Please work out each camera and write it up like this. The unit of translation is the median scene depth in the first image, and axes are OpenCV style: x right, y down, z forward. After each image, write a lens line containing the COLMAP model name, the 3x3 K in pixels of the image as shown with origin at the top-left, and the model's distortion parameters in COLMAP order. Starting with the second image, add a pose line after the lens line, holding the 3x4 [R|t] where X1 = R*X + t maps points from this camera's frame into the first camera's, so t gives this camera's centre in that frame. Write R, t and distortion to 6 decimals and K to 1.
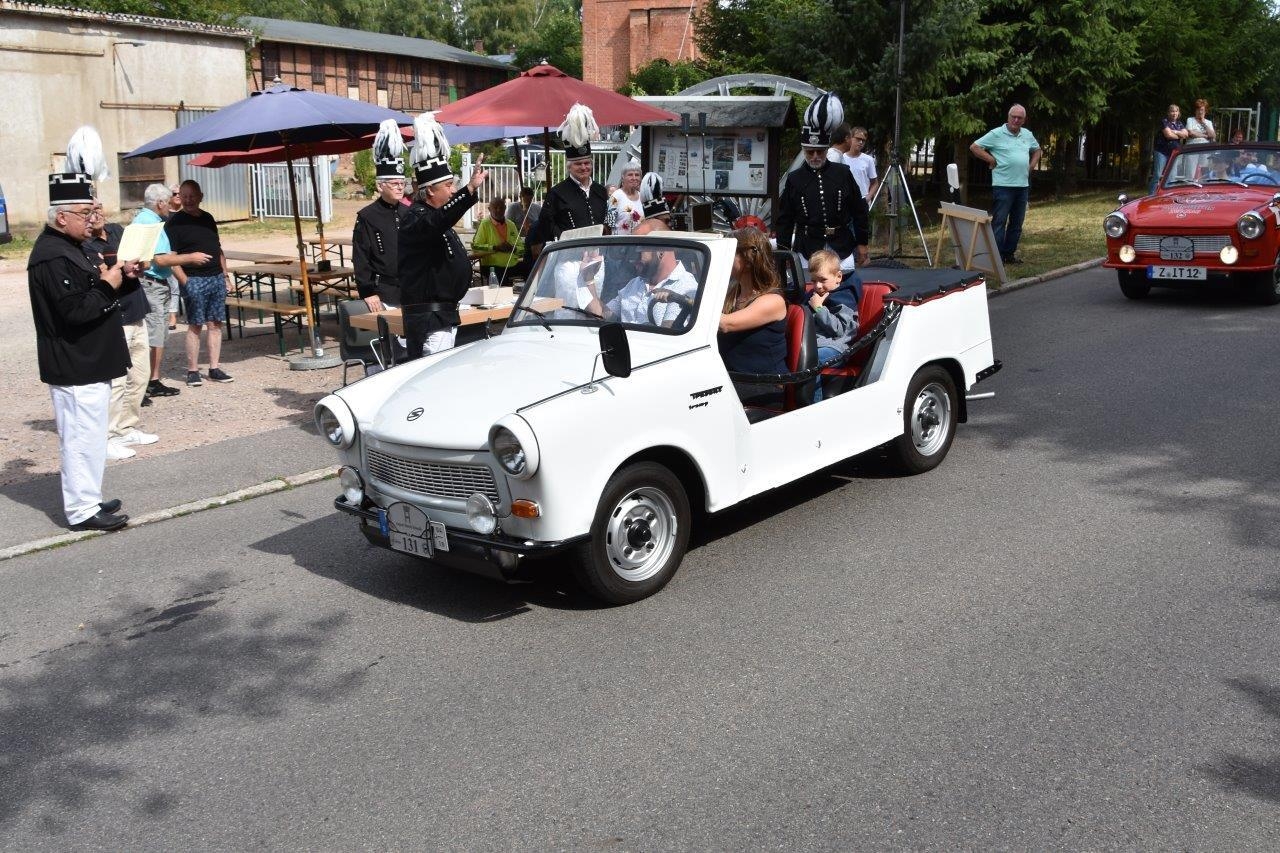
lens RADIAL K [[1258.9, 0, 654.5], [0, 1258.9, 440.7], [0, 0, 1]] dist [-0.155541, 0.098667]
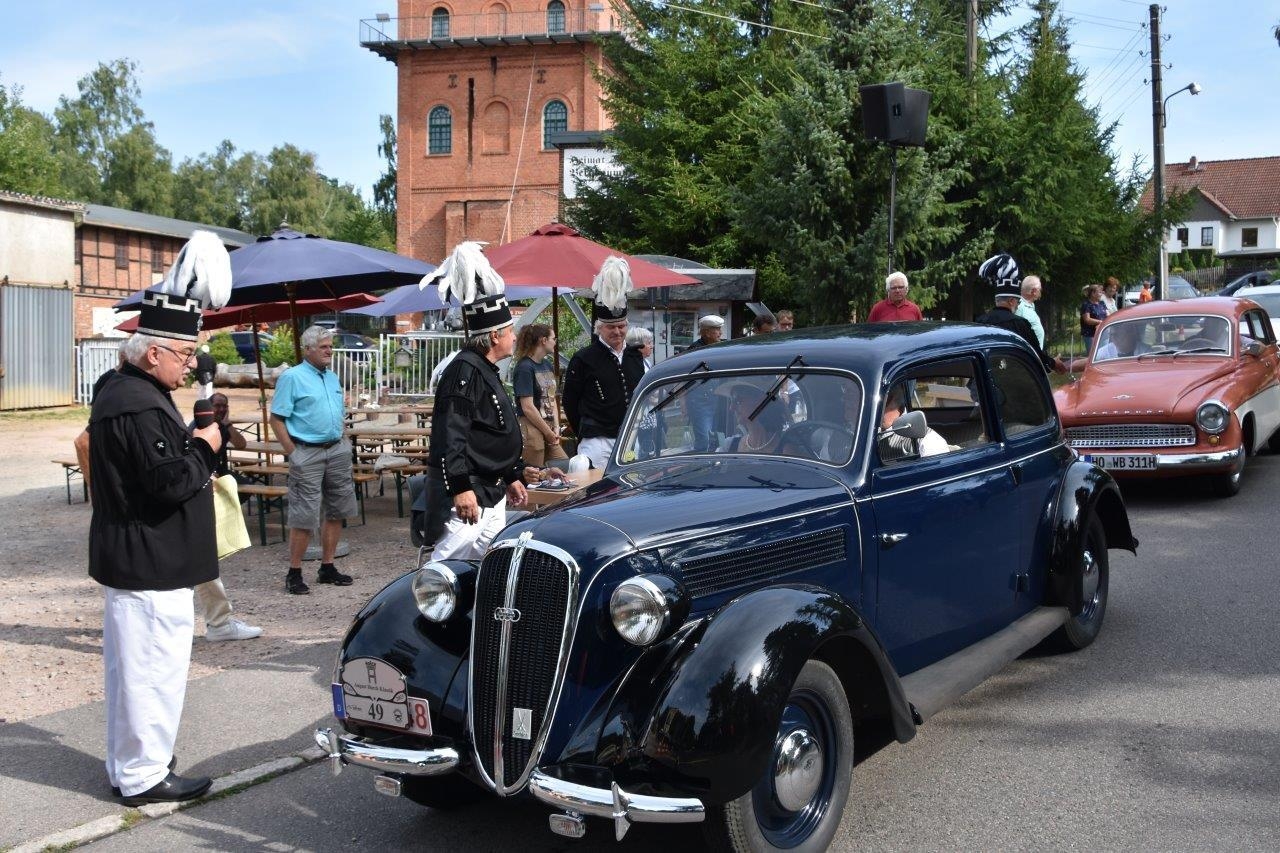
lens RADIAL K [[1264.0, 0, 652.5], [0, 1264.0, 430.7], [0, 0, 1]] dist [-0.153099, 0.102862]
pose [[0.984171, -0.005522, 0.177138, -0.115285], [0.034112, 0.986727, -0.158767, -0.000172], [-0.173910, 0.162296, 0.971296, 0.065317]]
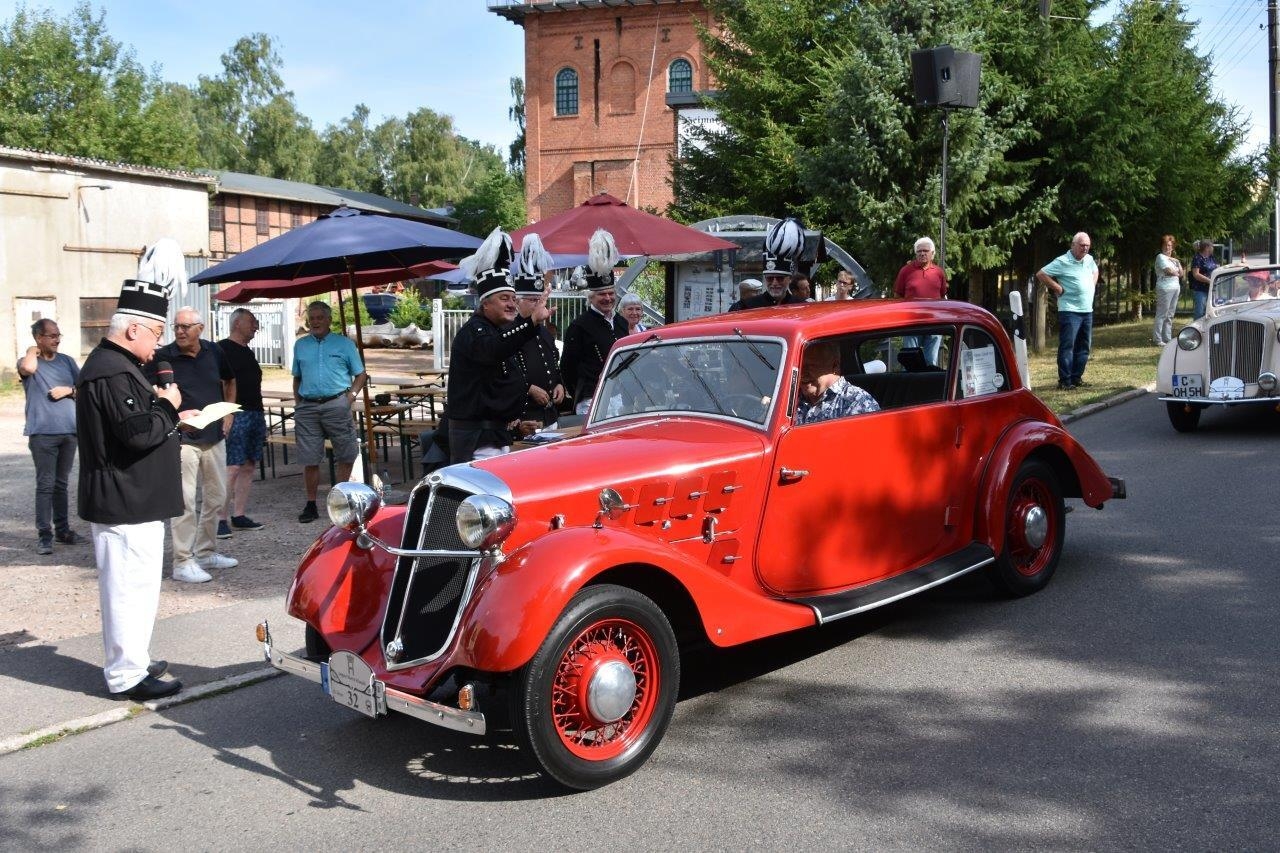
lens RADIAL K [[1264.0, 0, 652.5], [0, 1264.0, 430.7], [0, 0, 1]] dist [-0.153099, 0.102862]
pose [[0.997969, -0.013140, 0.062326, -0.071750], [0.021015, 0.991626, -0.127424, 0.005695], [-0.060130, 0.128475, 0.989888, 0.025860]]
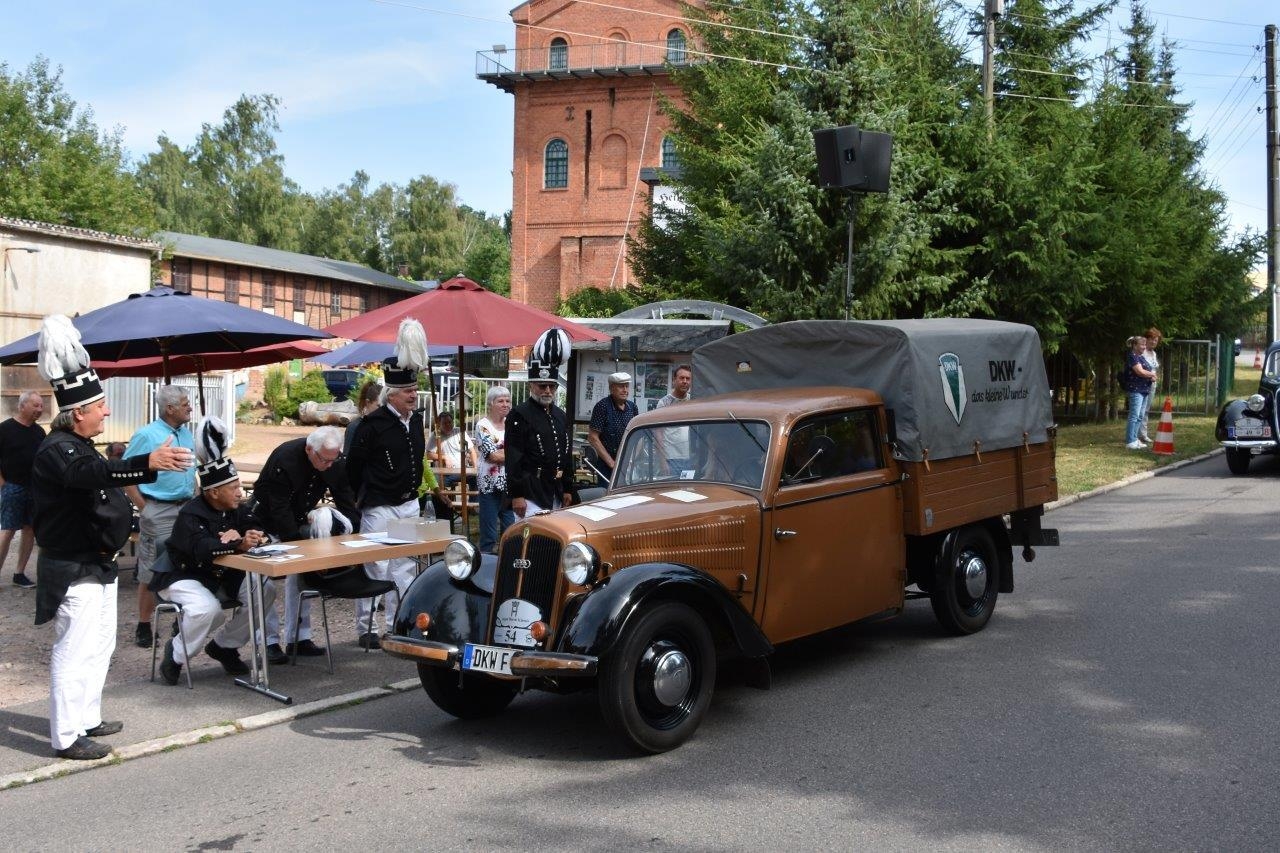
lens RADIAL K [[1325.4, 0, 649.6], [0, 1325.4, 431.0], [0, 0, 1]] dist [-0.136536, 0.116454]
pose [[0.998594, 0.017778, 0.049933, 0.001727], [-0.007855, 0.981308, -0.192285, -0.005015], [-0.052418, 0.191622, 0.980068, 0.042133]]
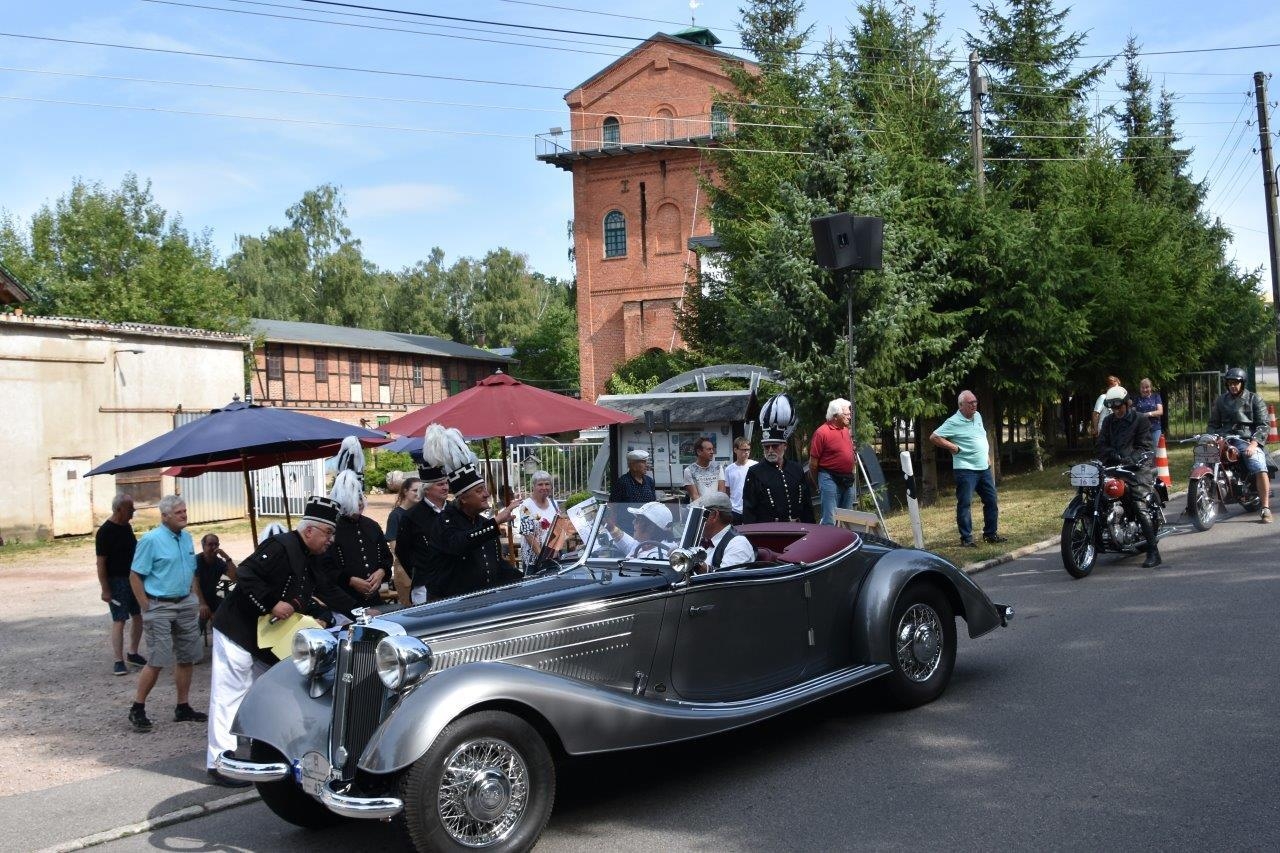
lens RADIAL K [[1264.0, 0, 652.5], [0, 1264.0, 430.7], [0, 0, 1]] dist [-0.153099, 0.102862]
pose [[0.999253, -0.037883, -0.007645, 0.027828], [0.035144, 0.973013, -0.228057, -0.008250], [0.016078, 0.227618, 0.973618, -0.004886]]
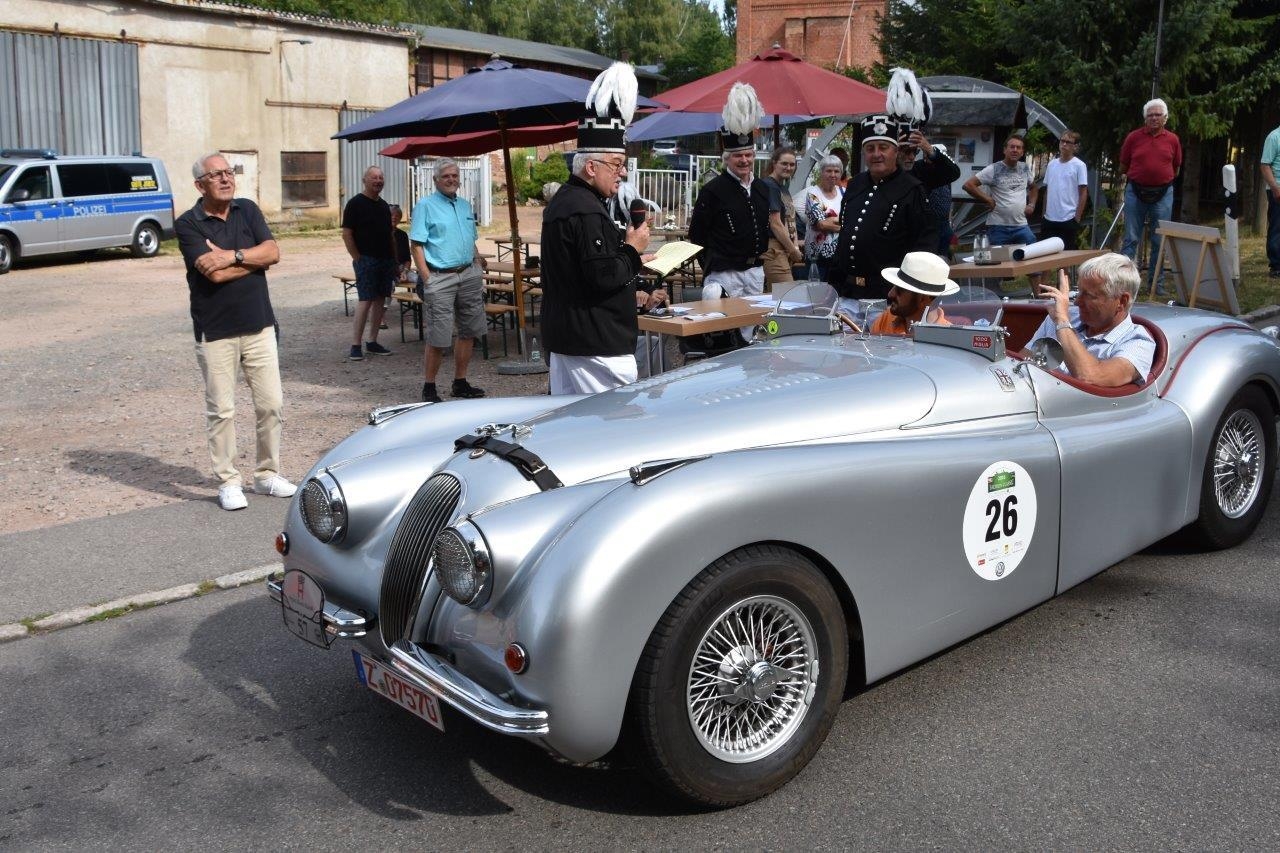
lens RADIAL K [[1264.0, 0, 652.5], [0, 1264.0, 430.7], [0, 0, 1]] dist [-0.153099, 0.102862]
pose [[0.994435, 0.029356, -0.101178, -0.049711], [-0.031380, 0.999337, -0.018479, -0.001198], [0.100569, 0.021551, 0.994697, 0.053001]]
